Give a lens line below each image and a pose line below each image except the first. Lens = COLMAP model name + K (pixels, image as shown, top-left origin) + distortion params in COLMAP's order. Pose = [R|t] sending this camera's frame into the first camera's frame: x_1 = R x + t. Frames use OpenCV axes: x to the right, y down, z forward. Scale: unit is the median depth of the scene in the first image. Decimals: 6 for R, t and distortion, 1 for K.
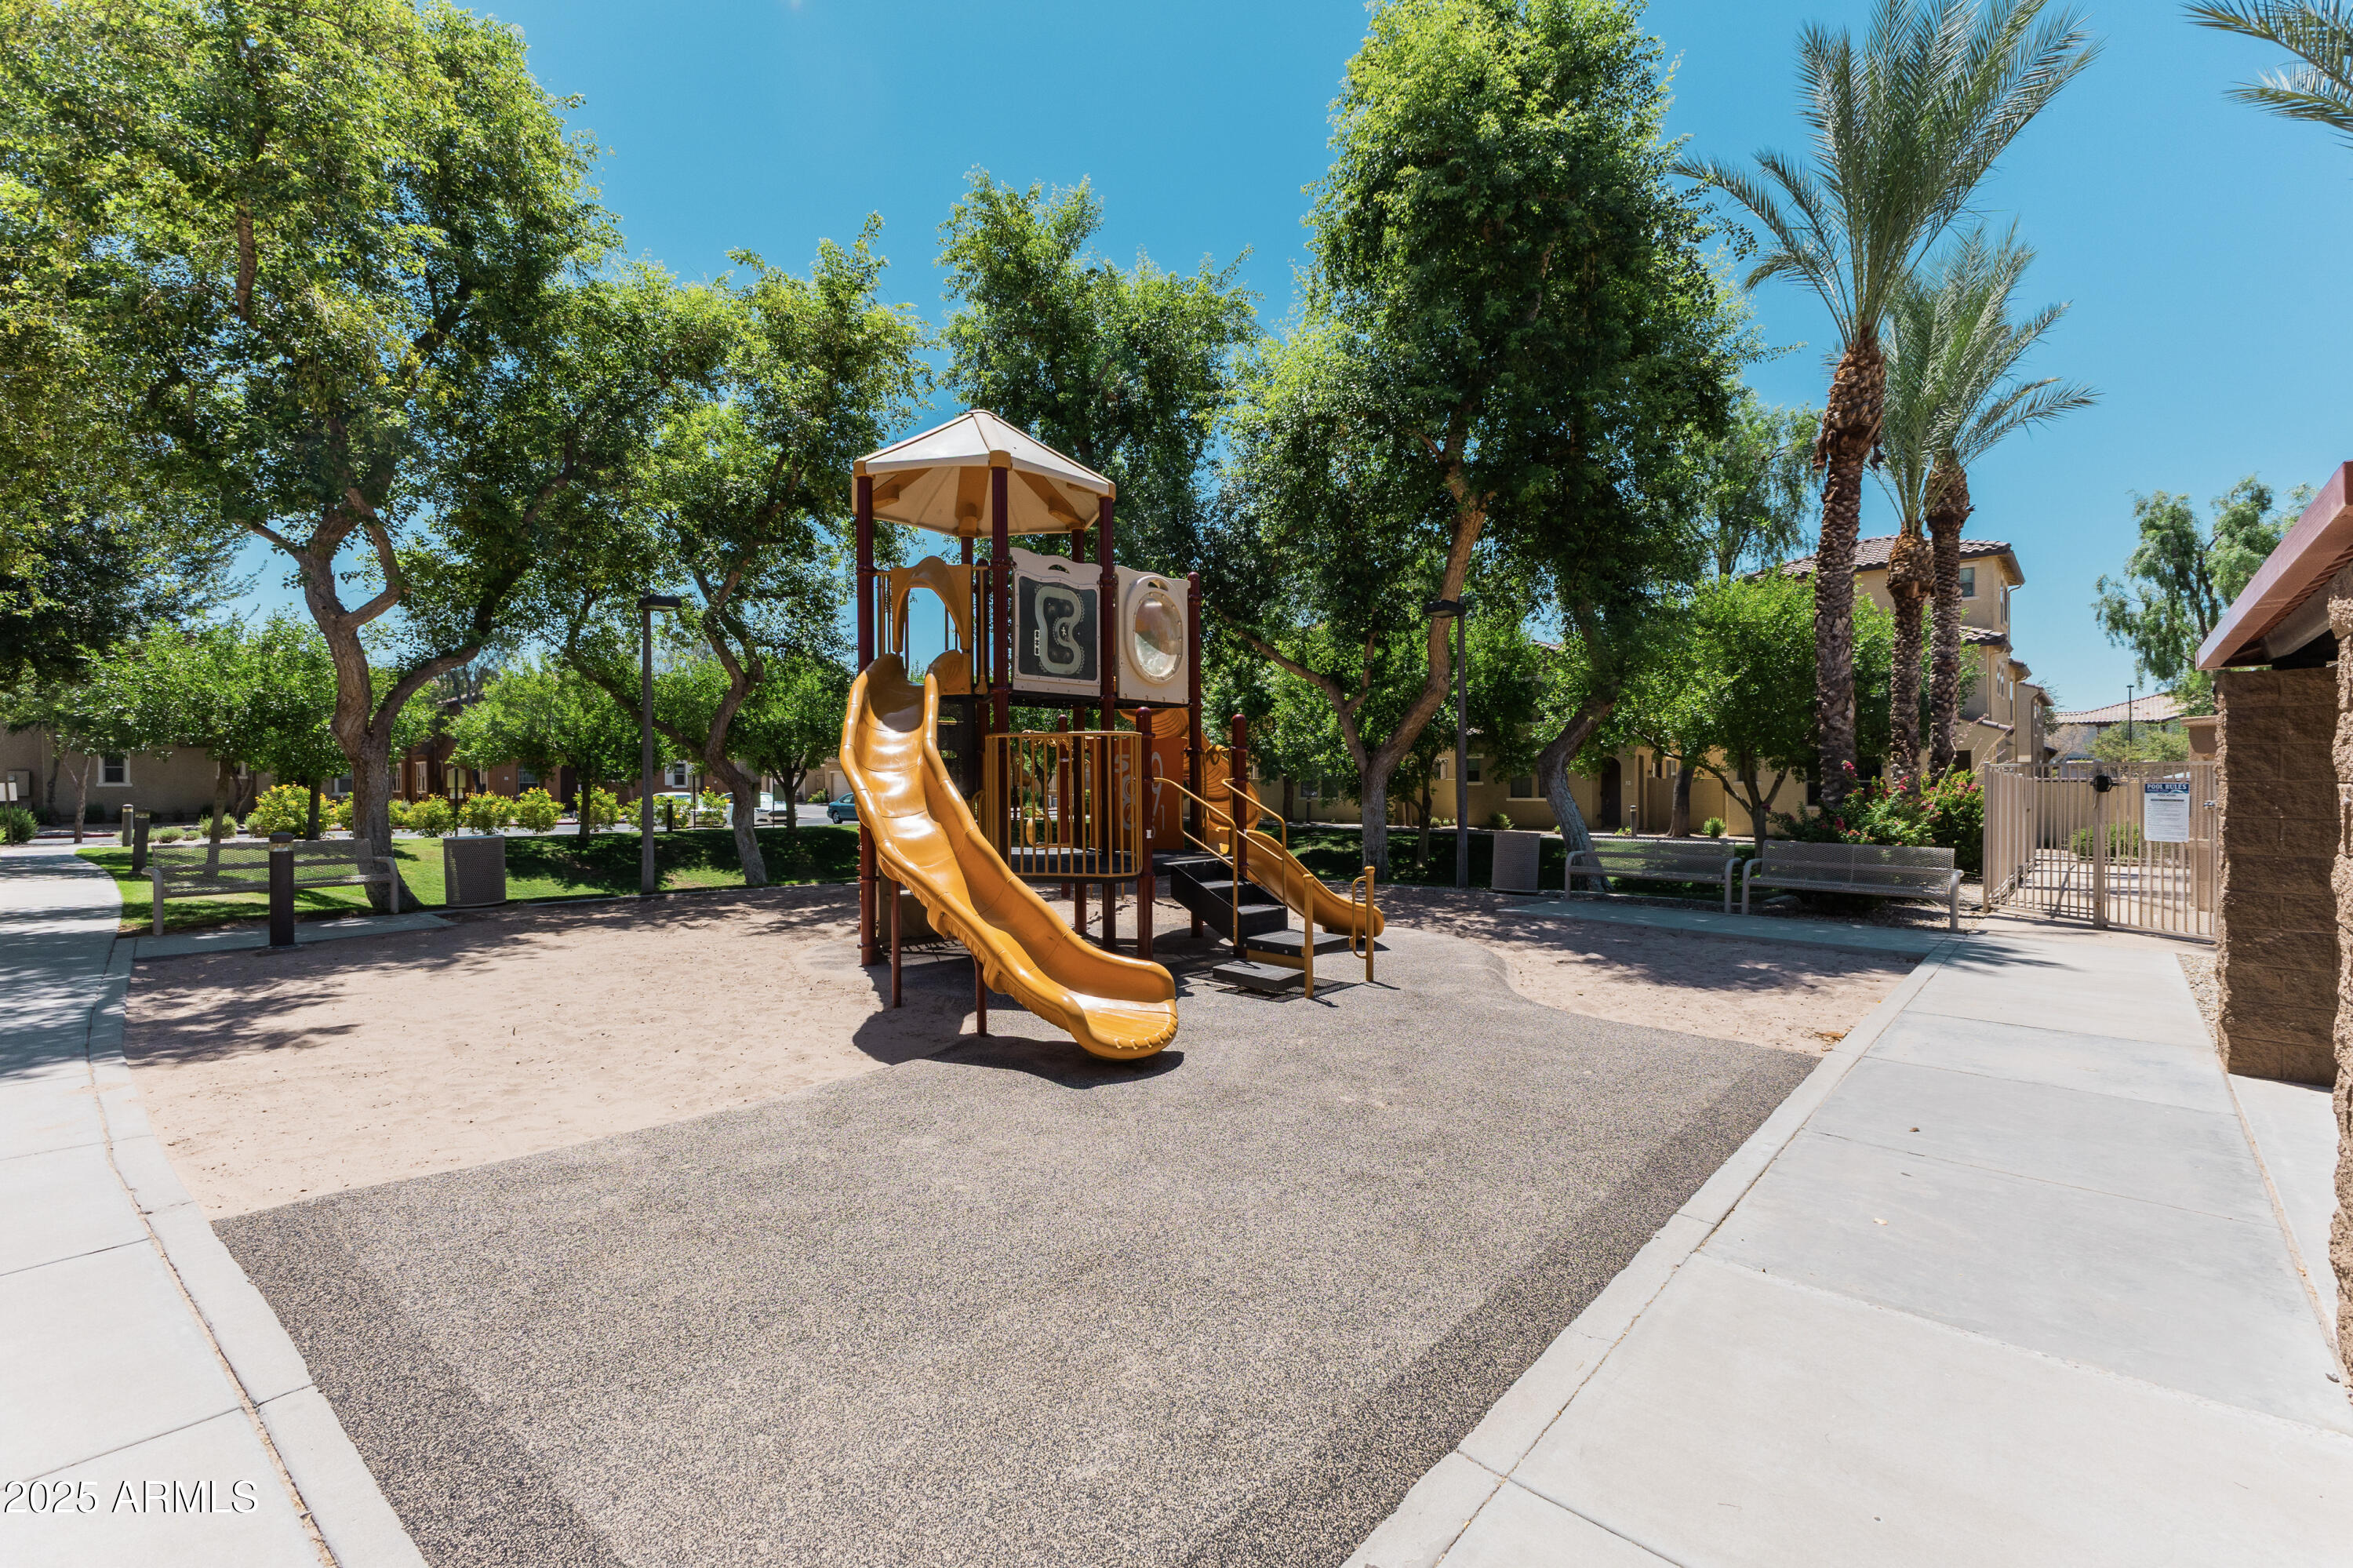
lens RADIAL K [[1029.9, 0, 1180.2], [0, 1029.9, 787.8], [0, 0, 1]] dist [0.014645, -0.002967]
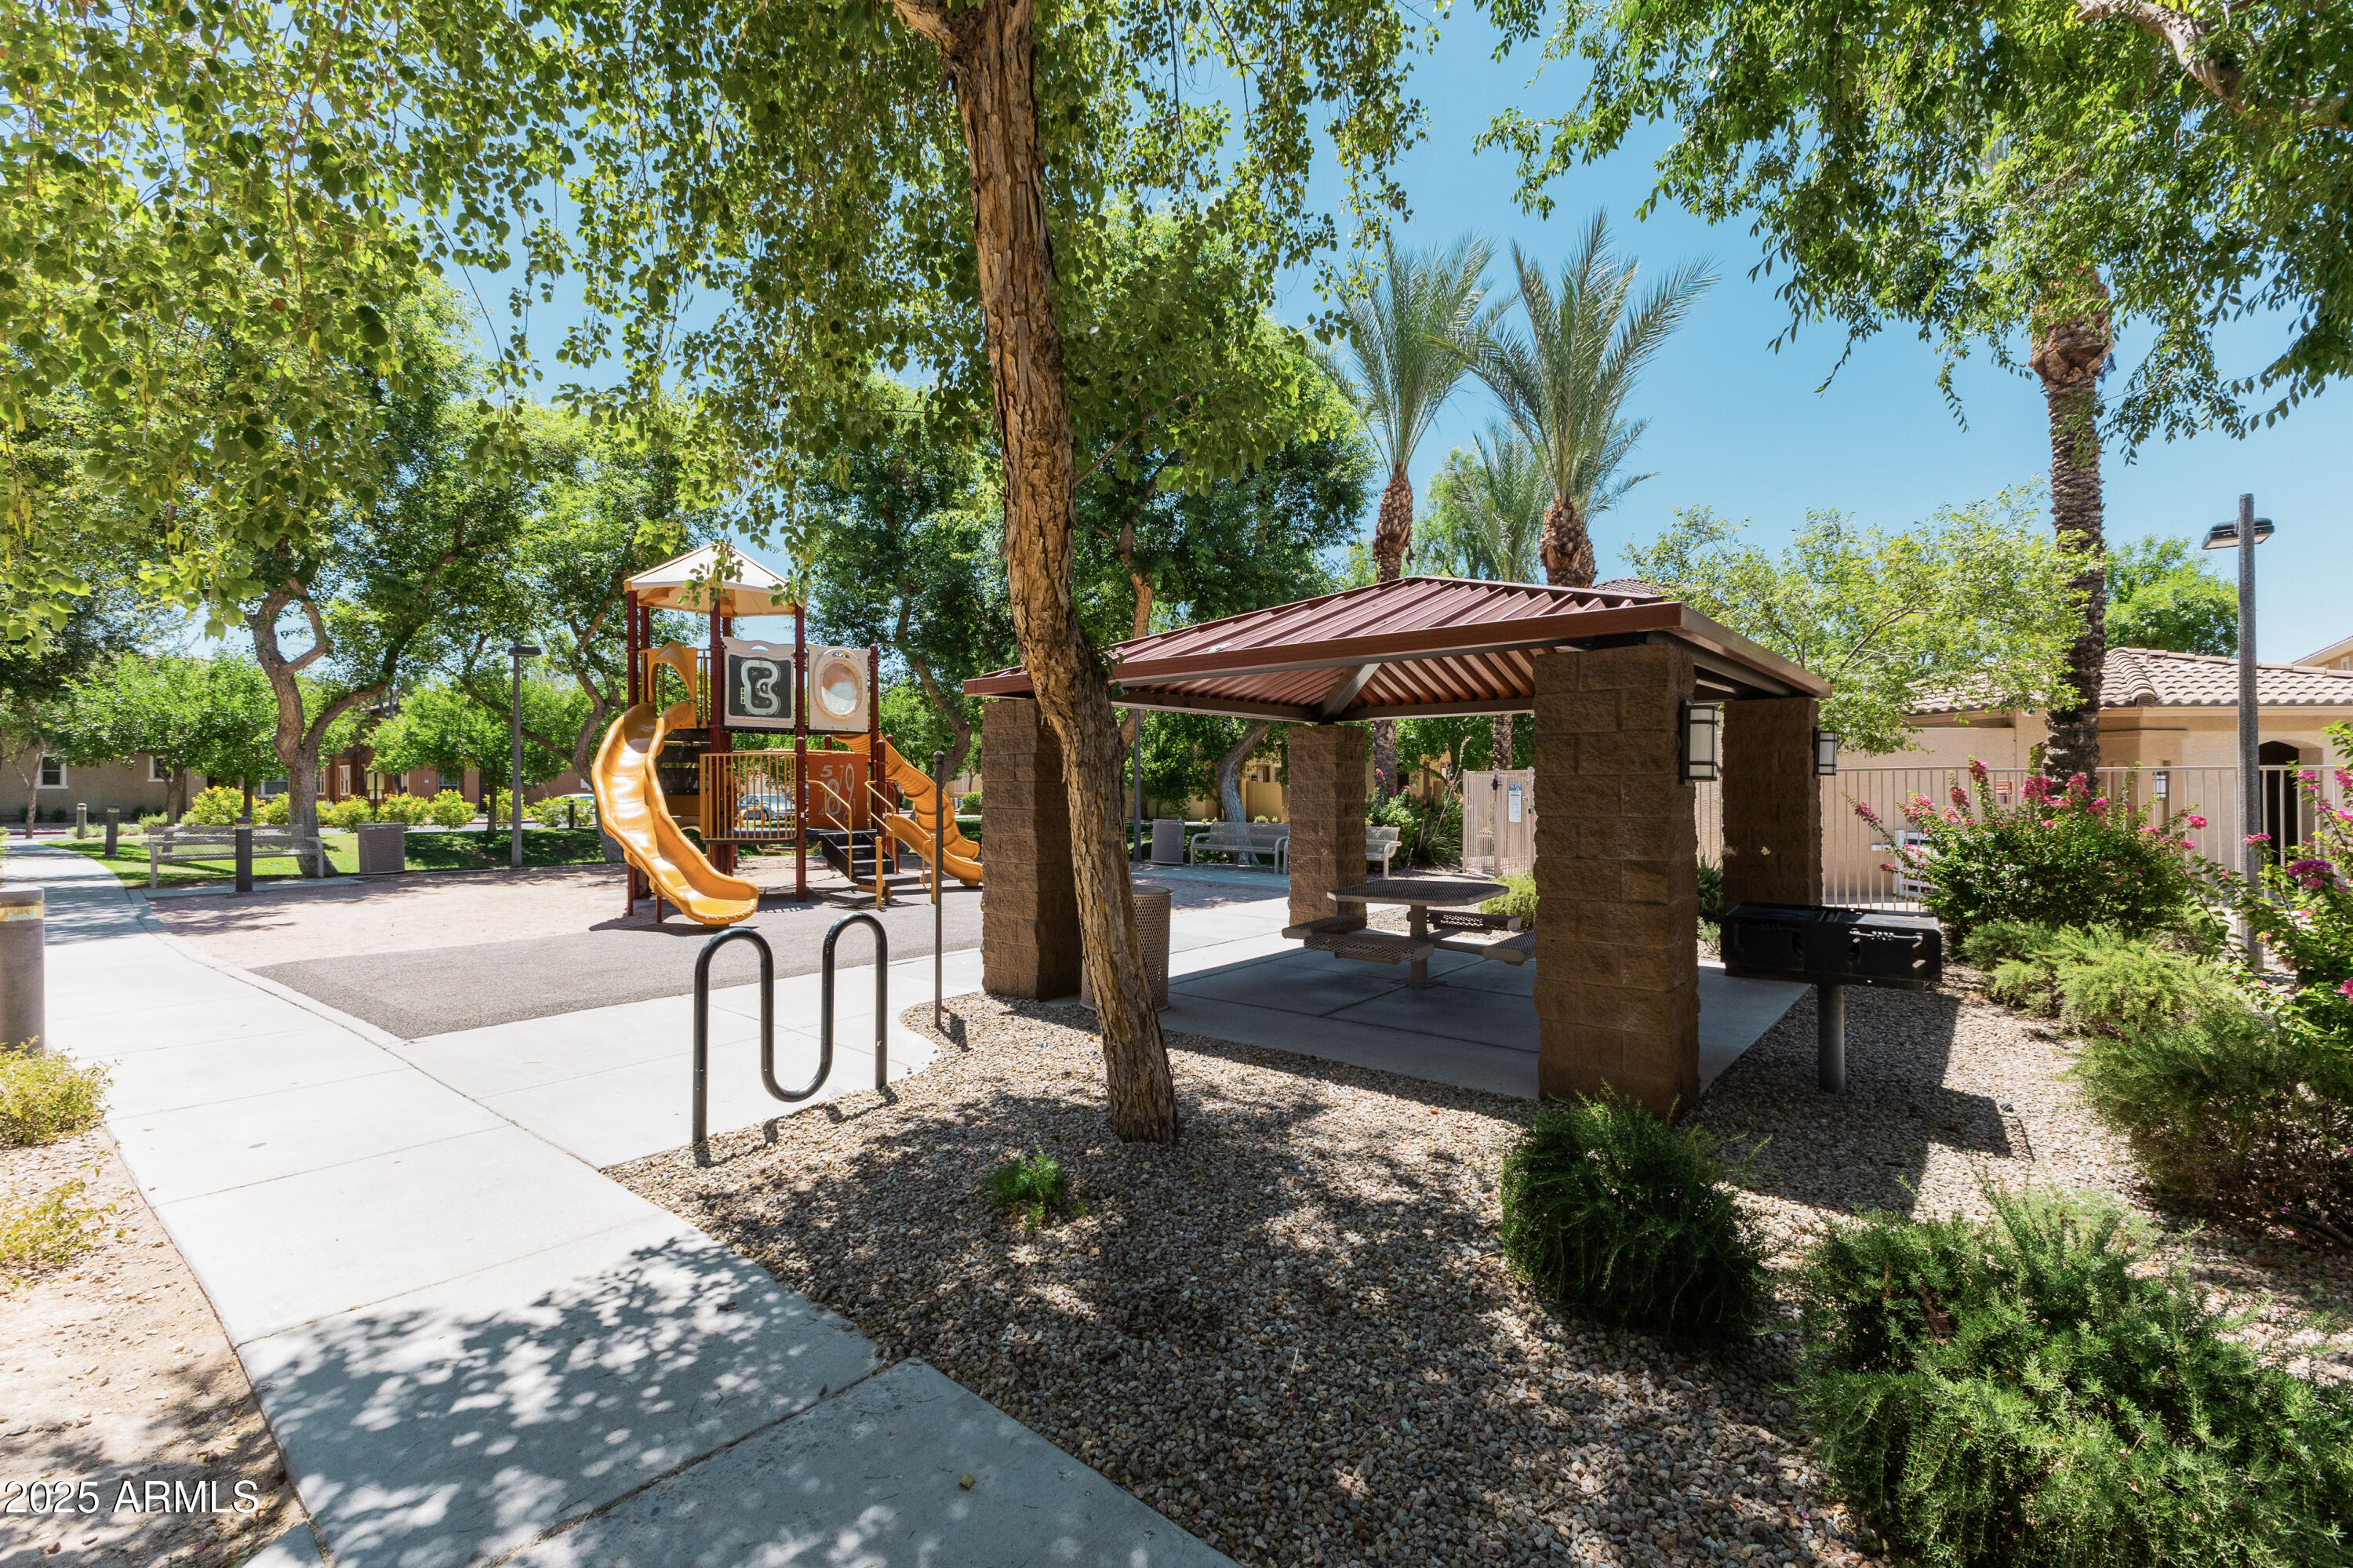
lens RADIAL K [[1029.9, 0, 1173.3], [0, 1029.9, 780.5], [0, 0, 1]] dist [0.014645, -0.002967]
pose [[0.999171, 0.000231, 0.040704, 0.217856], [0.000186, 0.999948, -0.010234, 0.003054], [-0.040704, 0.010233, 0.999119, -0.290578]]
